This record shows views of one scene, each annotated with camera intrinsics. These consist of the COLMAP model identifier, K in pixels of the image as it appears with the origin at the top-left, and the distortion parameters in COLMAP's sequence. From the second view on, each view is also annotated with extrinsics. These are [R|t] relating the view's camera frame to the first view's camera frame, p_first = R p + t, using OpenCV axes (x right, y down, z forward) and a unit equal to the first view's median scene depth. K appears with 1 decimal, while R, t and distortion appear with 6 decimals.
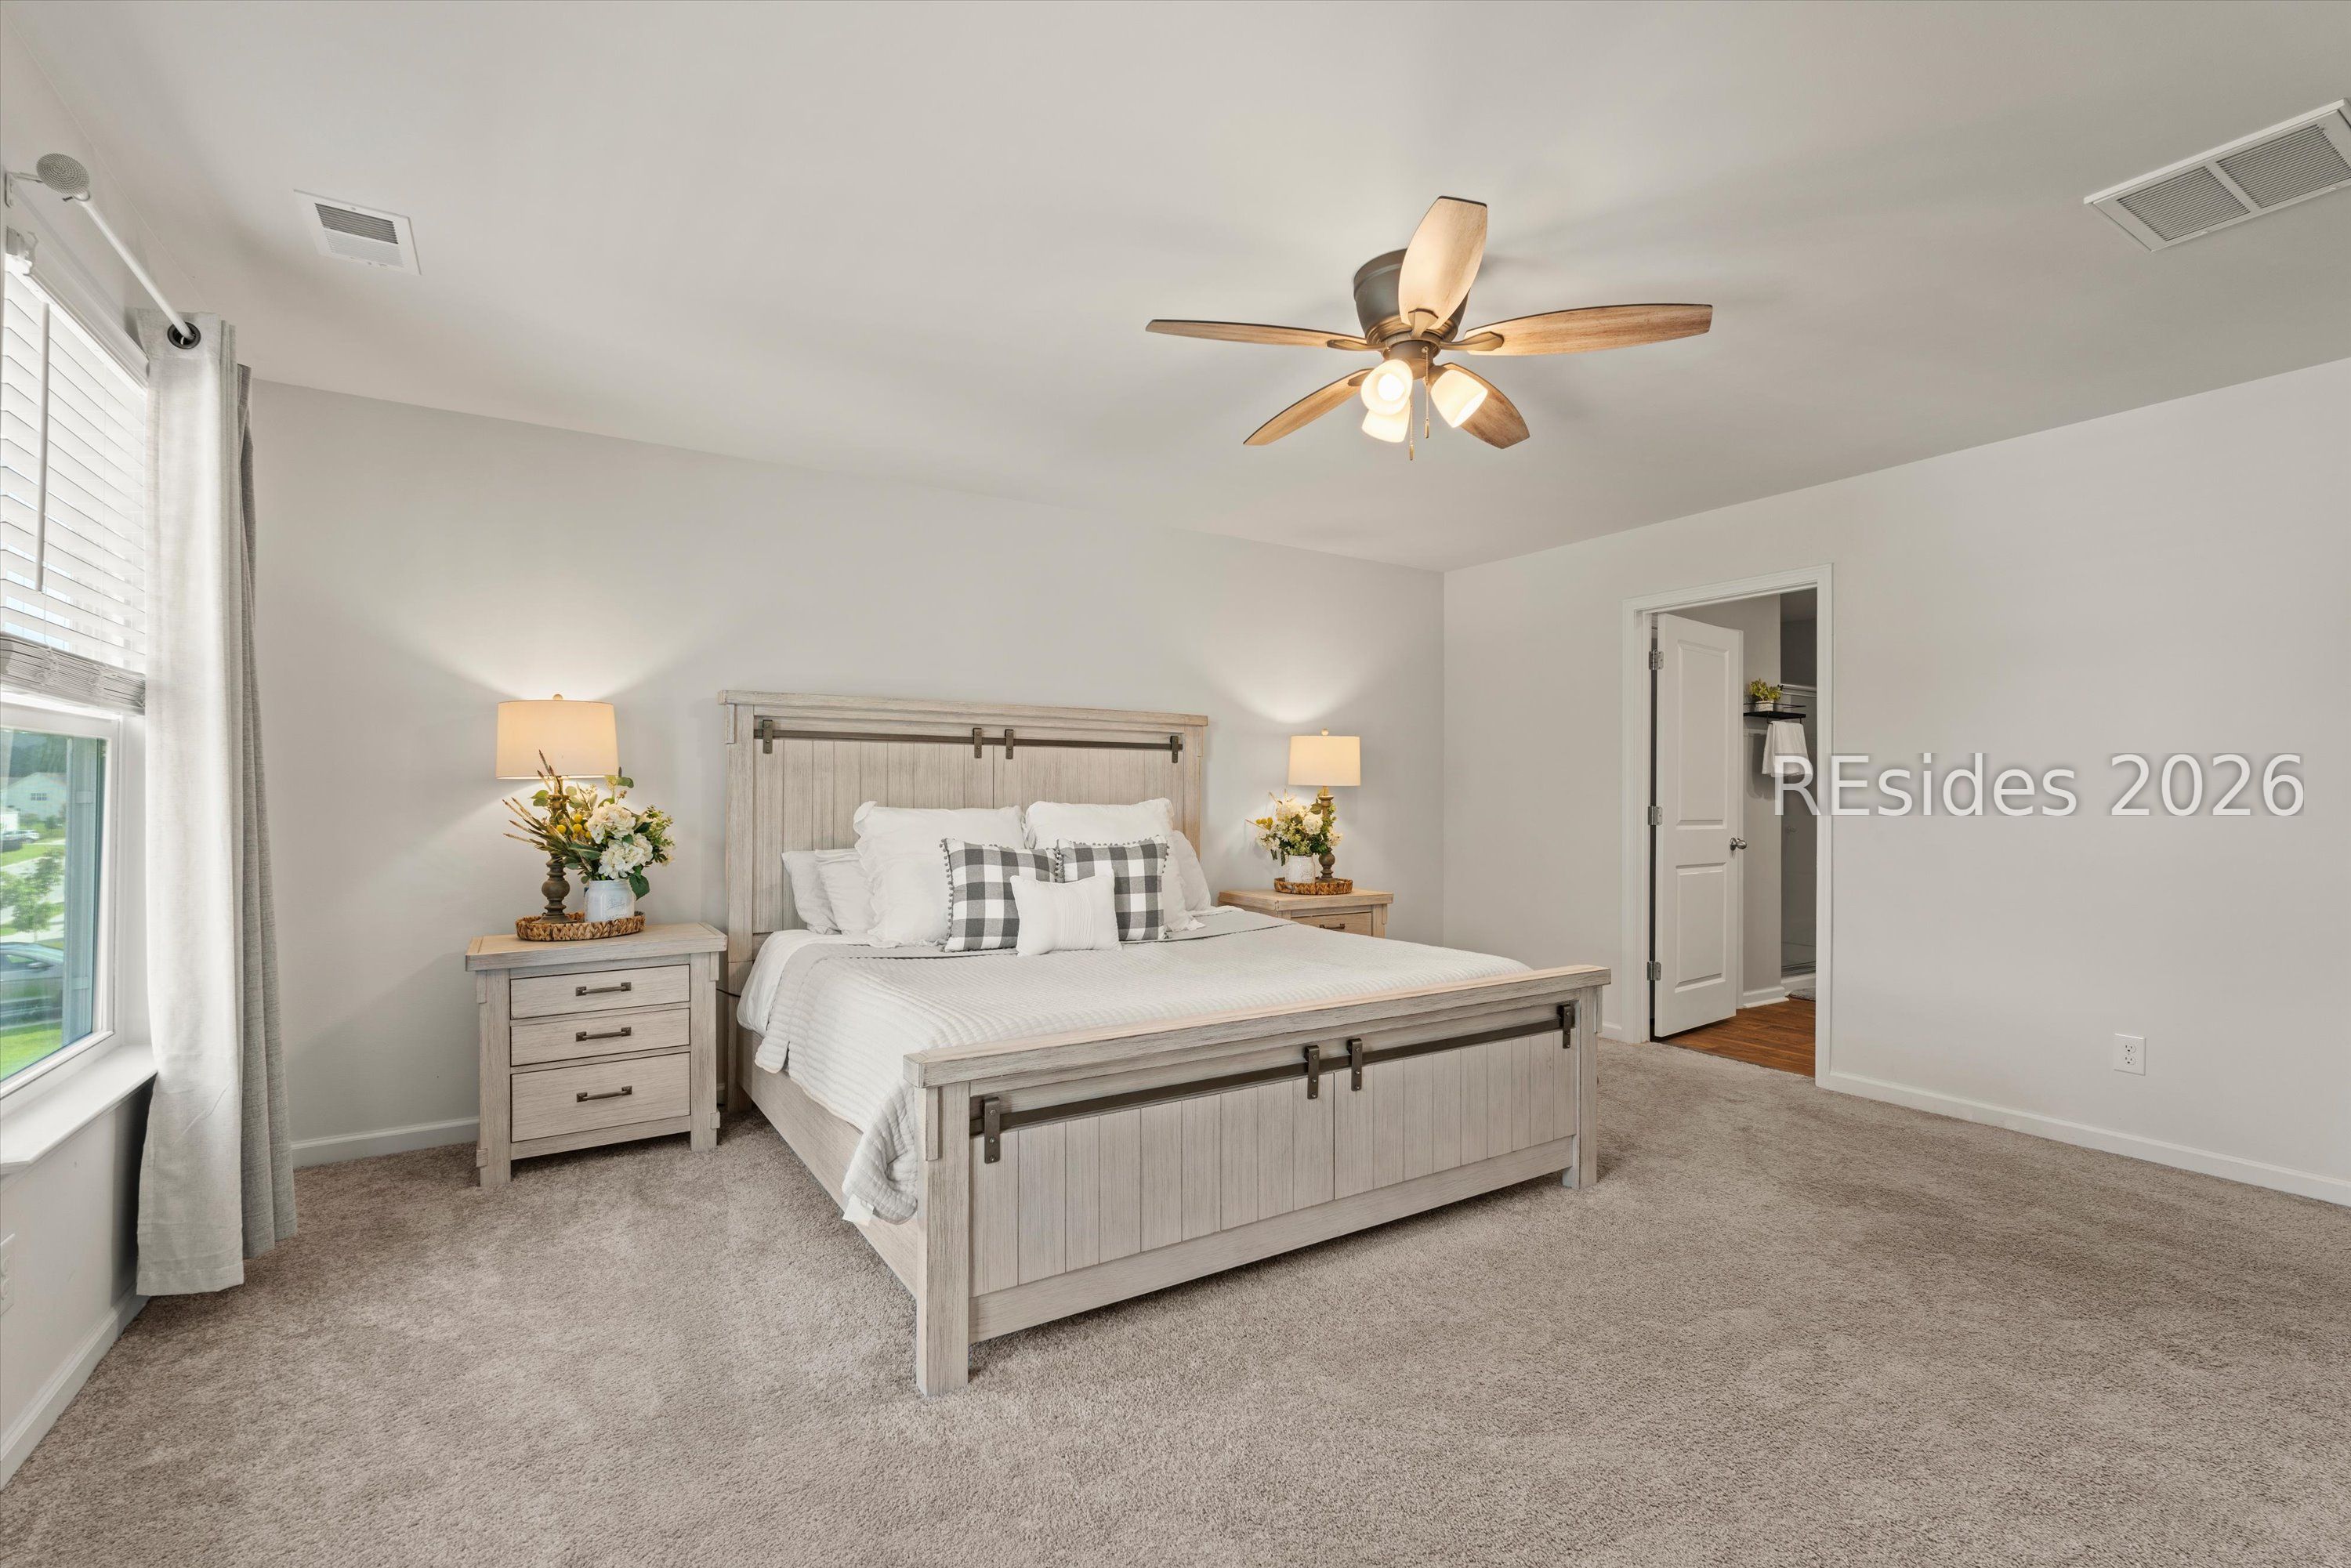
lens RADIAL K [[1032.4, 0, 1175.5], [0, 1032.4, 784.0], [0, 0, 1]] dist [-0.012619, 0.000362]
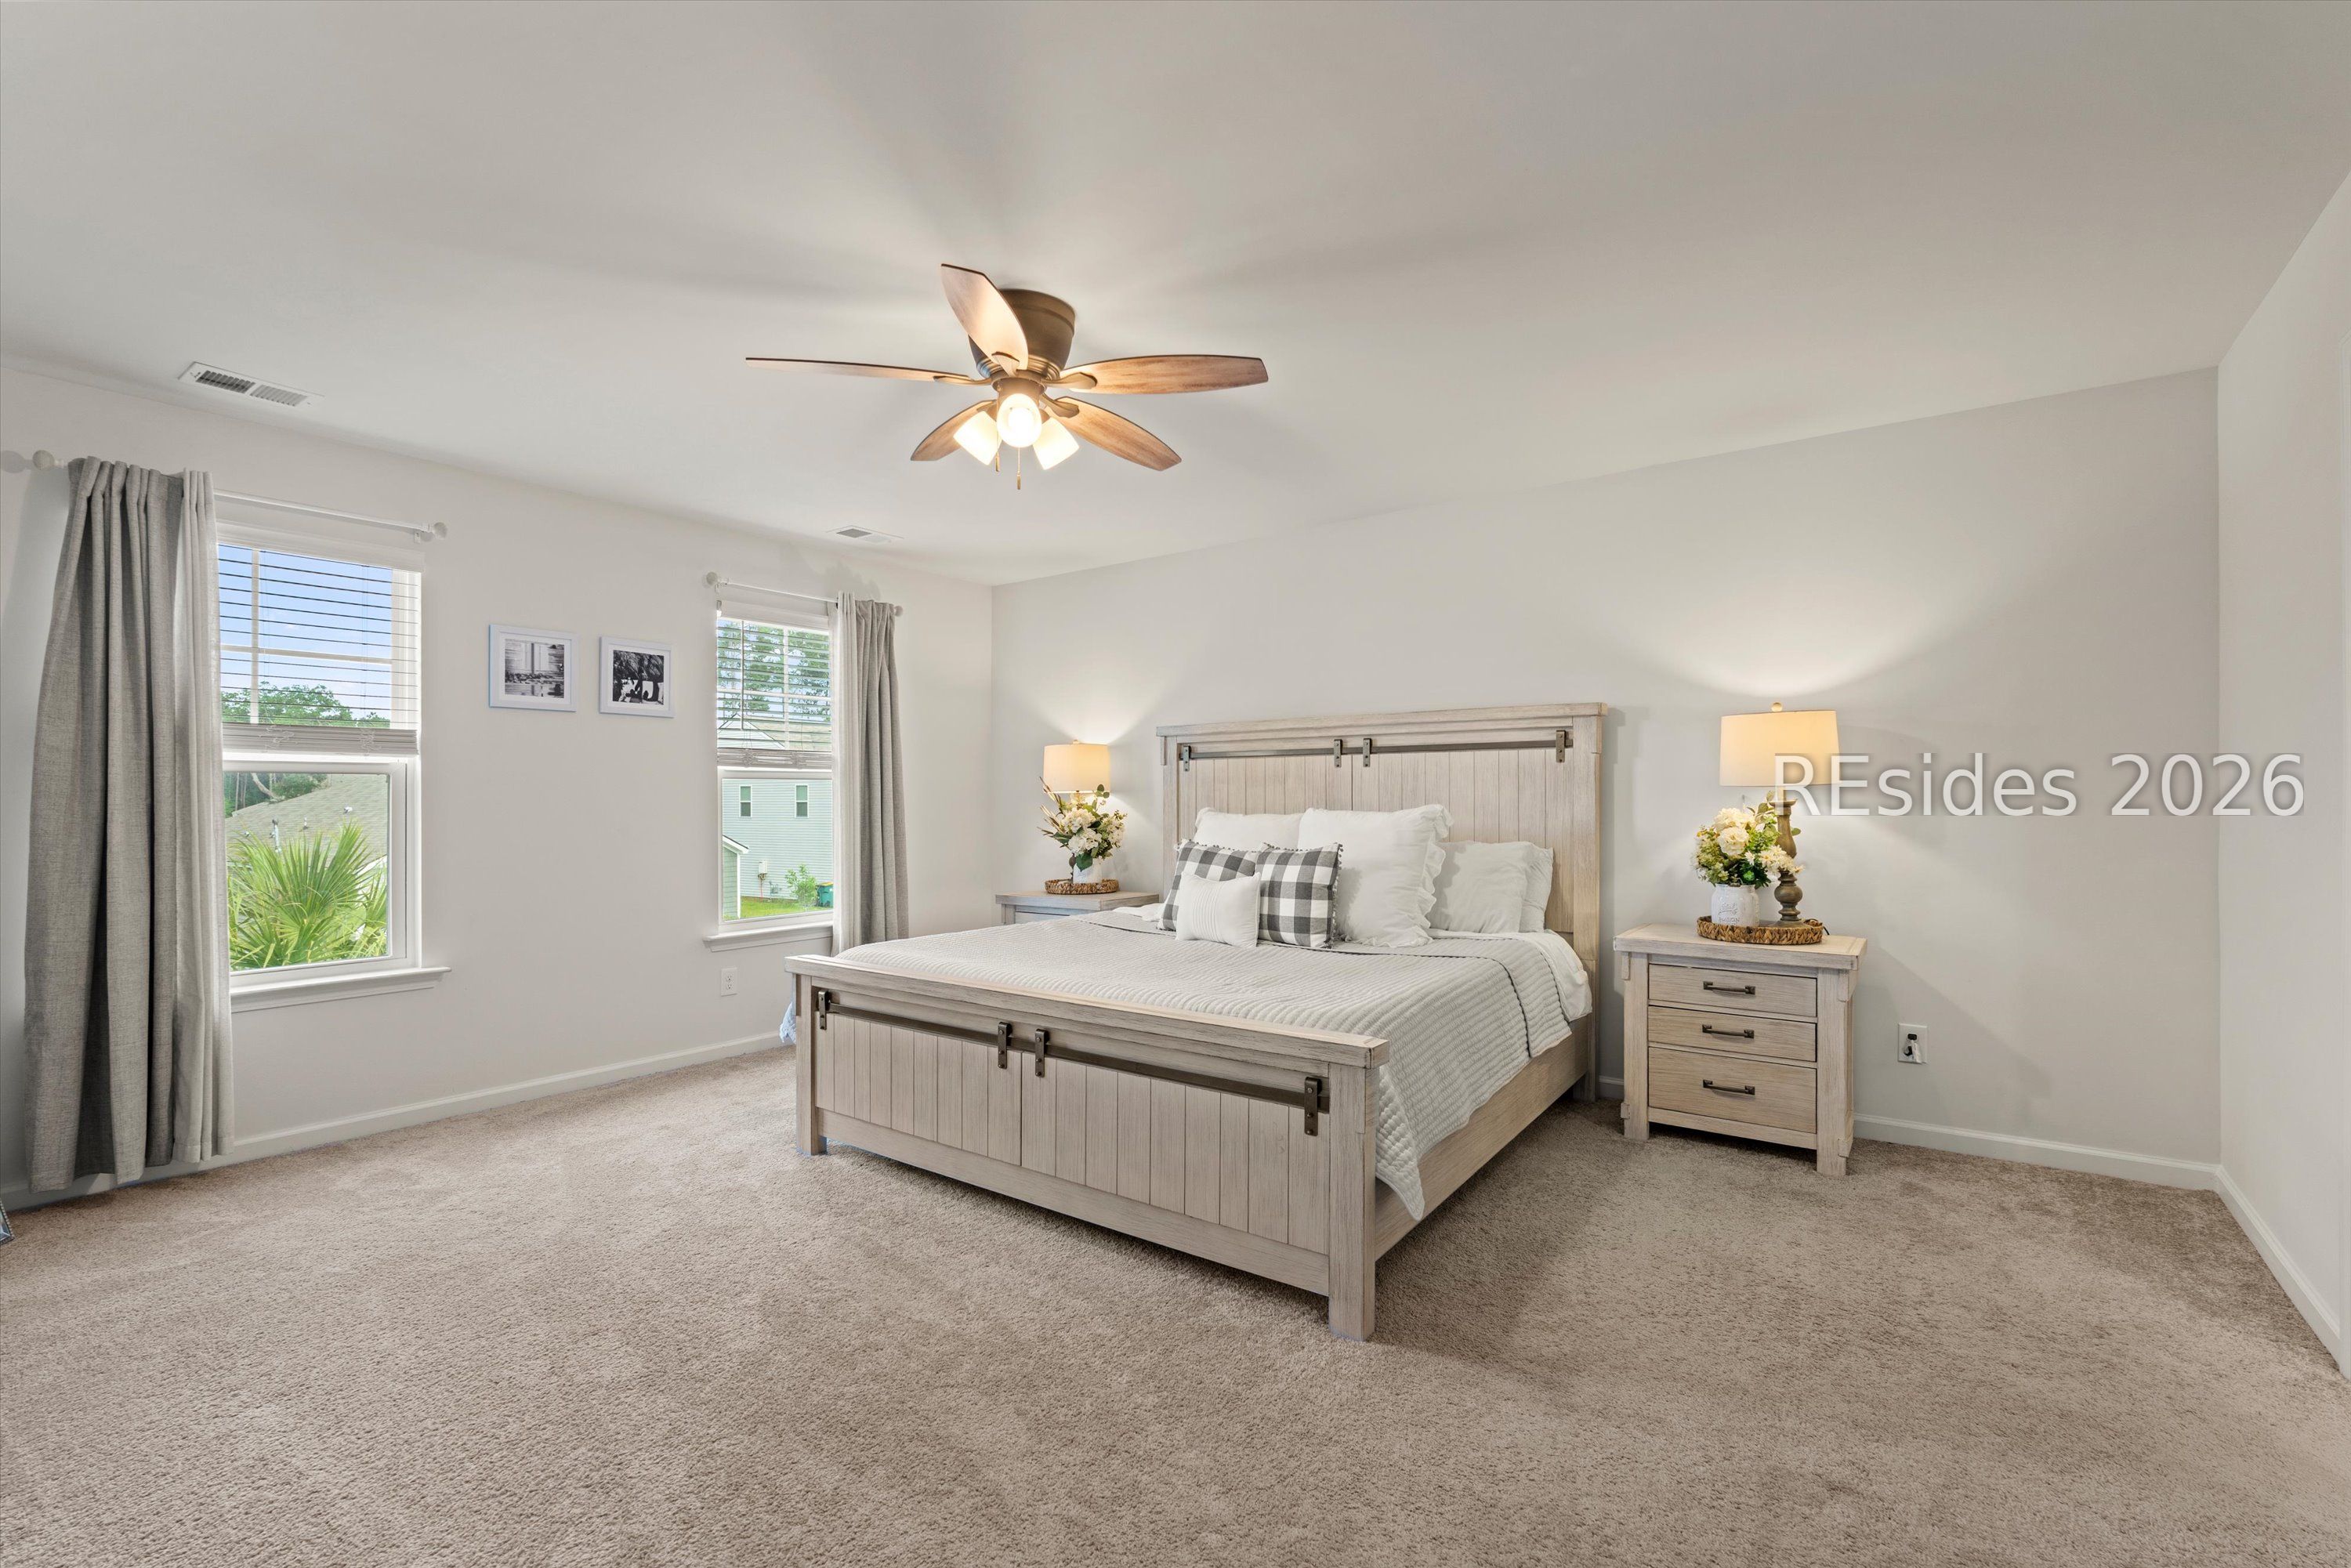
lens RADIAL K [[1032.4, 0, 1175.5], [0, 1032.4, 784.0], [0, 0, 1]] dist [-0.012619, 0.000362]
pose [[0.359600, -0.015998, -0.932970, 0.844597], [0.018519, 0.999778, -0.010005, 0.000004], [0.932923, -0.013680, 0.359816, 0.501434]]
